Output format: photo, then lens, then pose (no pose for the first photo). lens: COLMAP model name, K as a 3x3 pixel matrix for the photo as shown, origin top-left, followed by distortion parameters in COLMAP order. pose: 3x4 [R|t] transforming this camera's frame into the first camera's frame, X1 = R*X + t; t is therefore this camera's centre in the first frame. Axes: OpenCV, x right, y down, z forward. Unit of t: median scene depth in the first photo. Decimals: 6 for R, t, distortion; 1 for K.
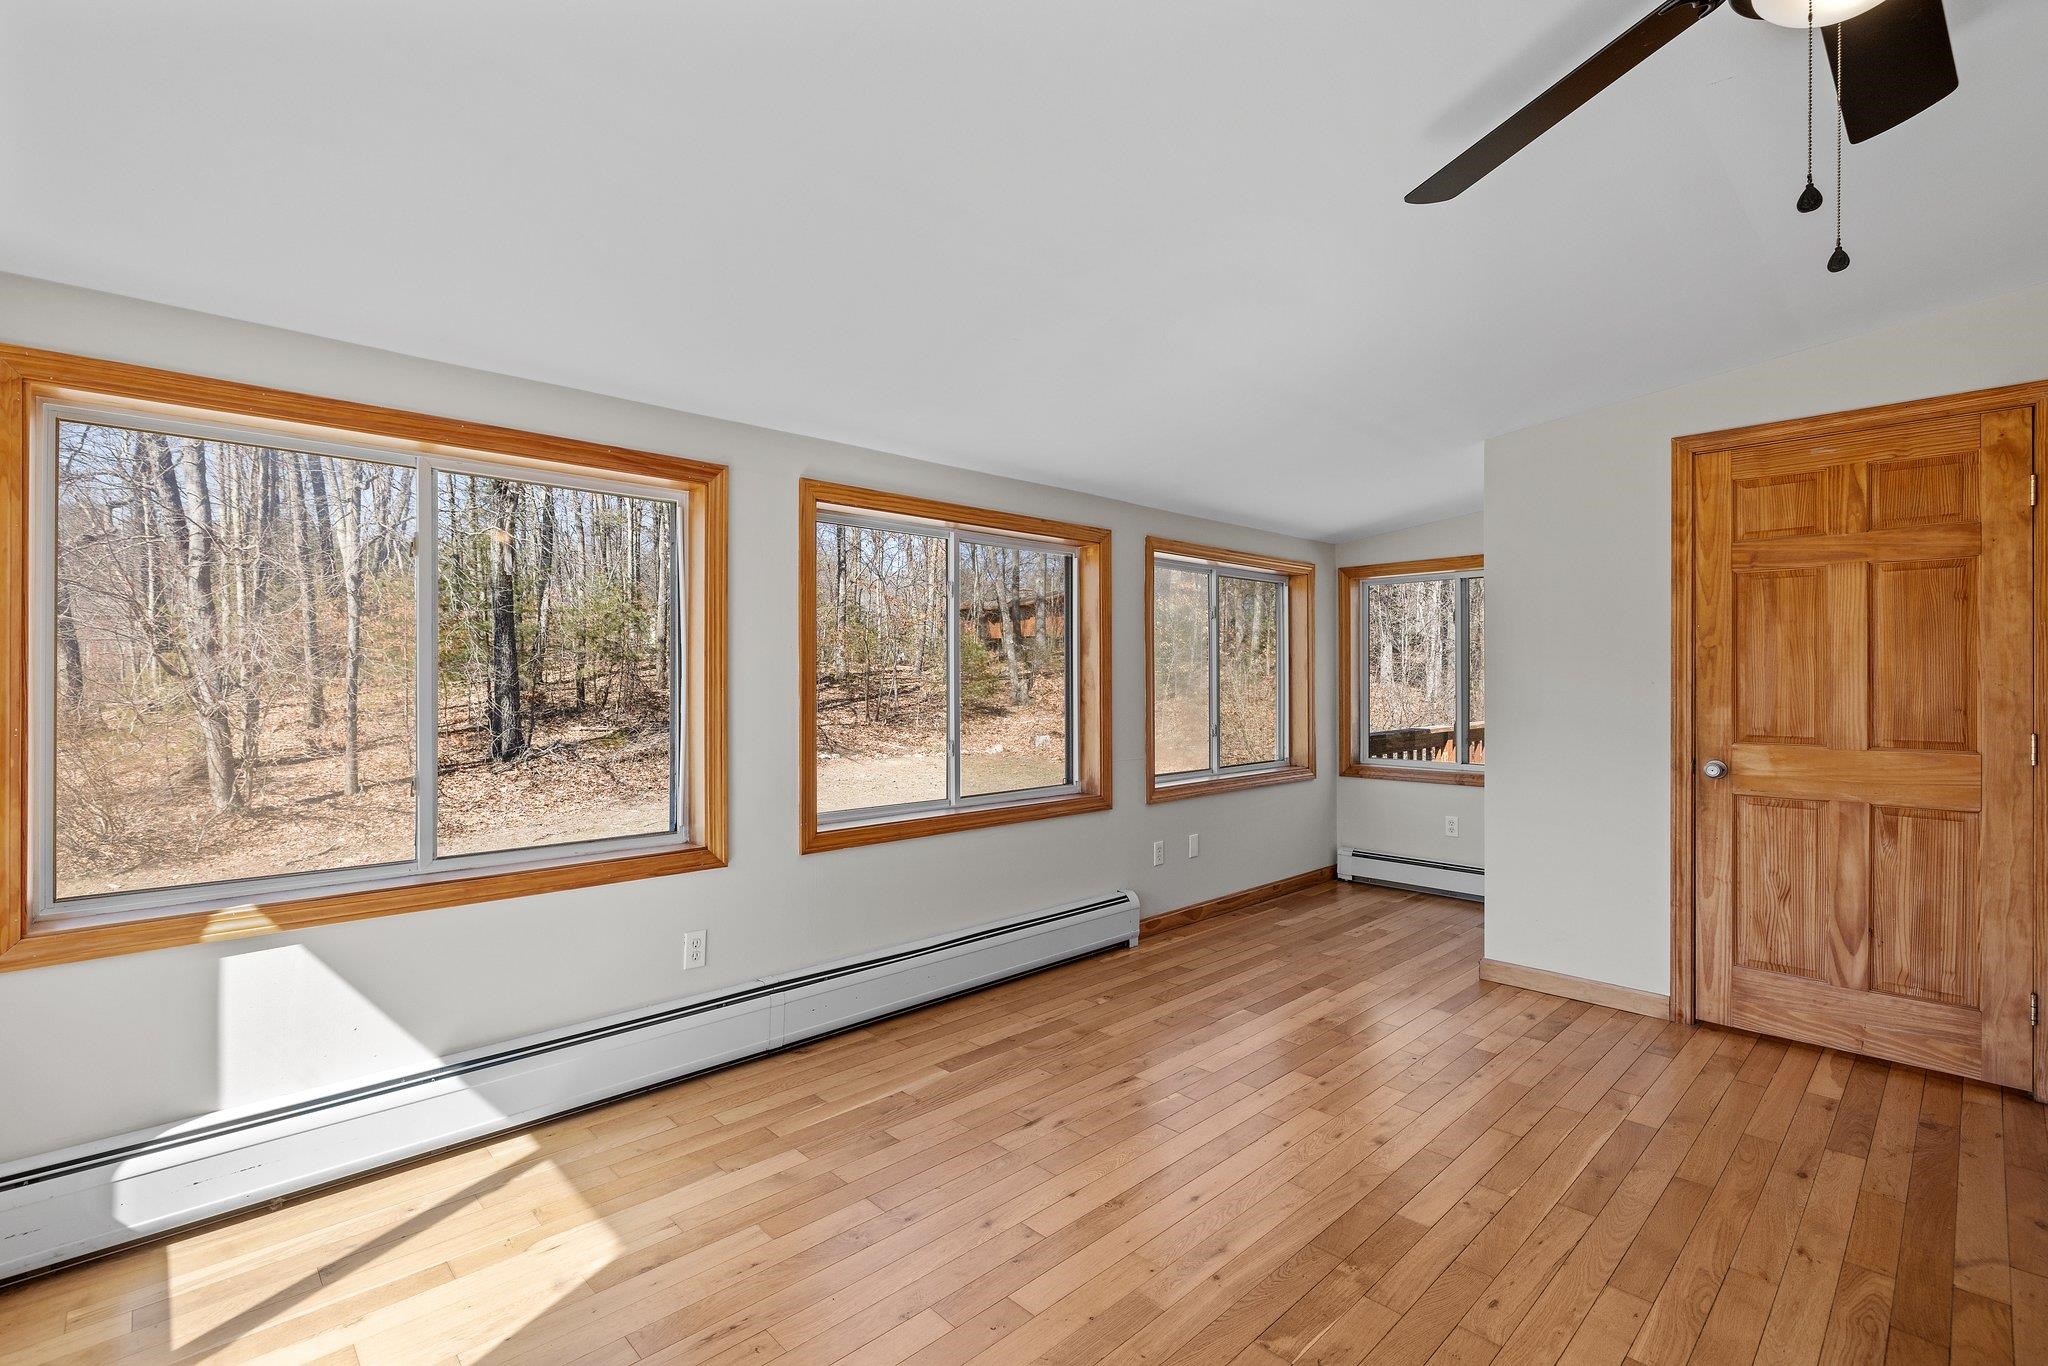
lens RADIAL K [[938.9, 0, 1026.8], [0, 938.9, 681.5], [0, 0, 1]] dist [-0.011560, 0.002640]
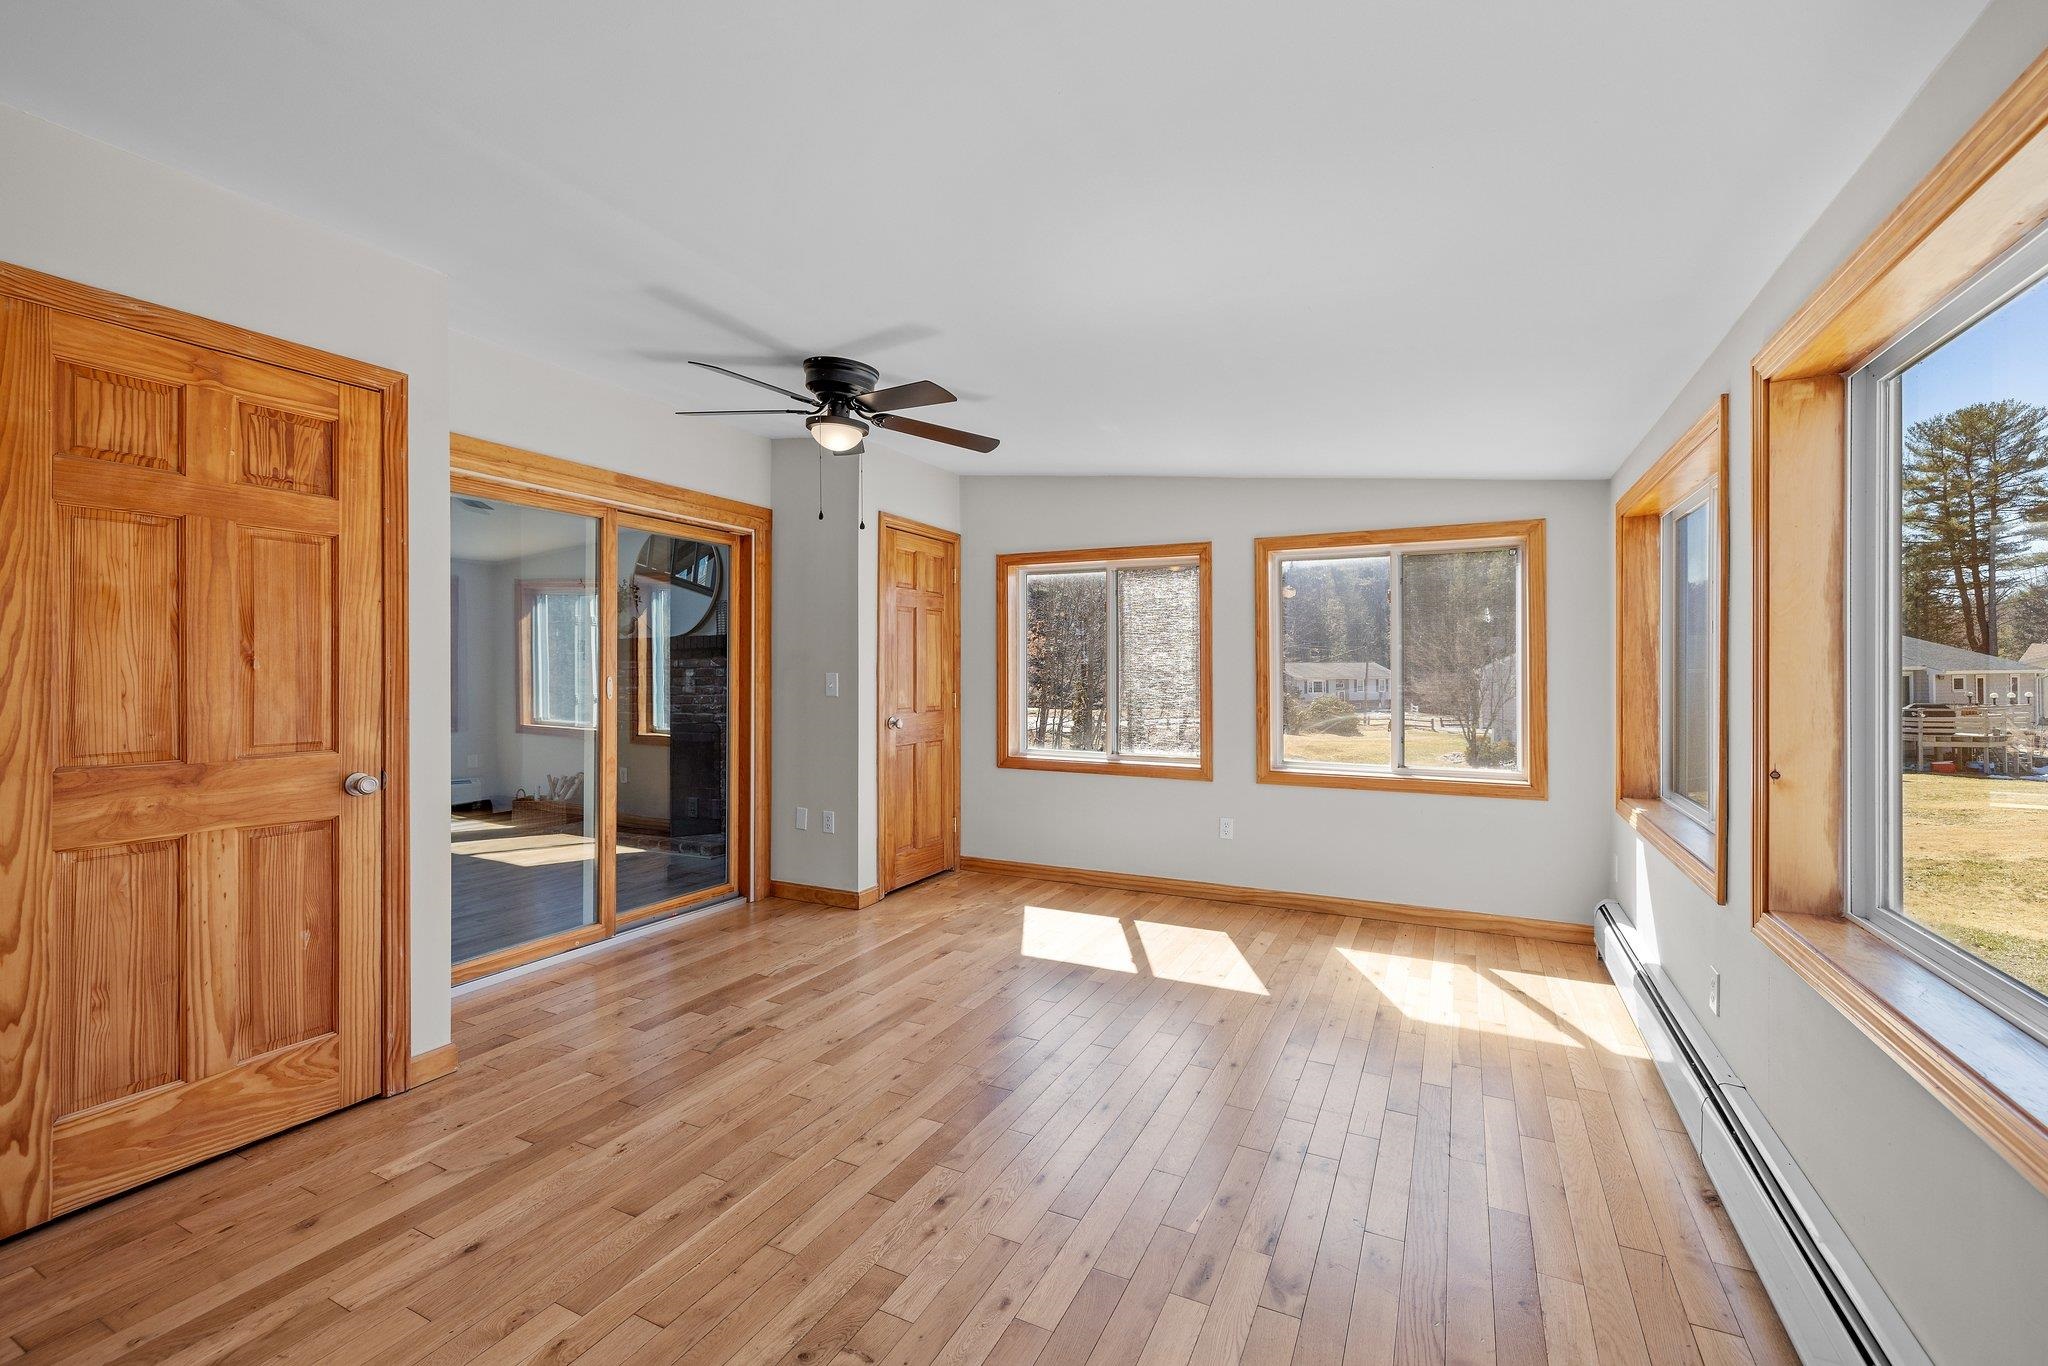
lens RADIAL K [[858.8, 0, 1023.2], [0, 858.8, 673.8], [0, 0, 1]] dist [-0.000462, -0.000019]
pose [[-0.943086, 0.004213, -0.332521, 0.730814], [0.002512, 0.999981, 0.005546, -0.005212], [0.332538, 0.004395, -0.943080, 2.276964]]
